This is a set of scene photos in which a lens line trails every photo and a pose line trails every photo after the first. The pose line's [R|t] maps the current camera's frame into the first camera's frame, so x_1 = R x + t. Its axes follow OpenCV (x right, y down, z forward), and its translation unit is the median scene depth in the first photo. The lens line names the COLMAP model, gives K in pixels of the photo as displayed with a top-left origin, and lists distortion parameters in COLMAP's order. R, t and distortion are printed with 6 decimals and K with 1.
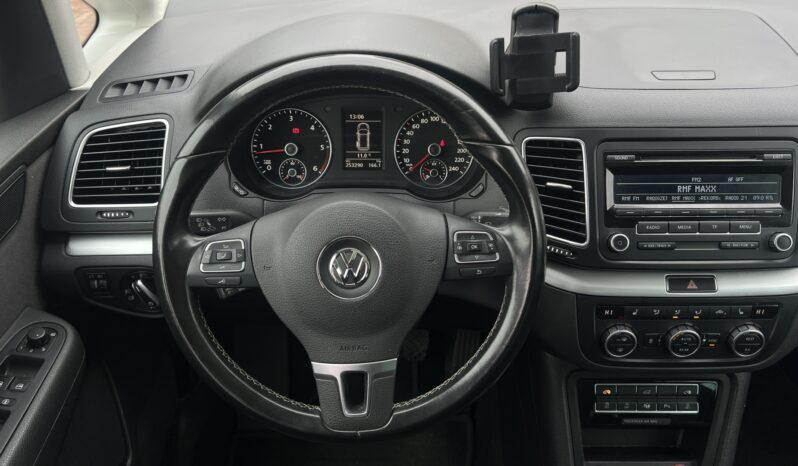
lens RADIAL K [[608.0, 0, 399.0], [0, 608.0, 233.0], [0, 0, 1]] dist [0.082533, -0.143802]
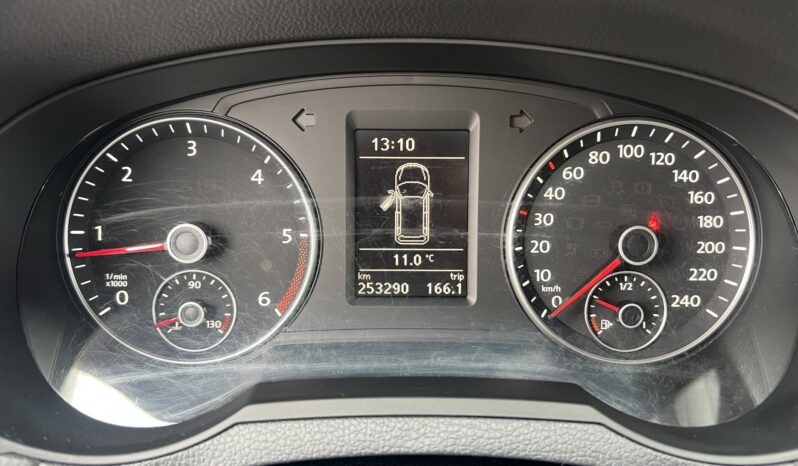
lens RADIAL K [[608.0, 0, 399.0], [0, 608.0, 233.0], [0, 0, 1]] dist [0.082533, -0.143802]
pose [[0.999750, 0.003292, 0.022124, -0.084750], [-0.001471, 0.996645, -0.081833, -0.134116], [-0.022319, 0.081780, 0.996400, 0.781883]]
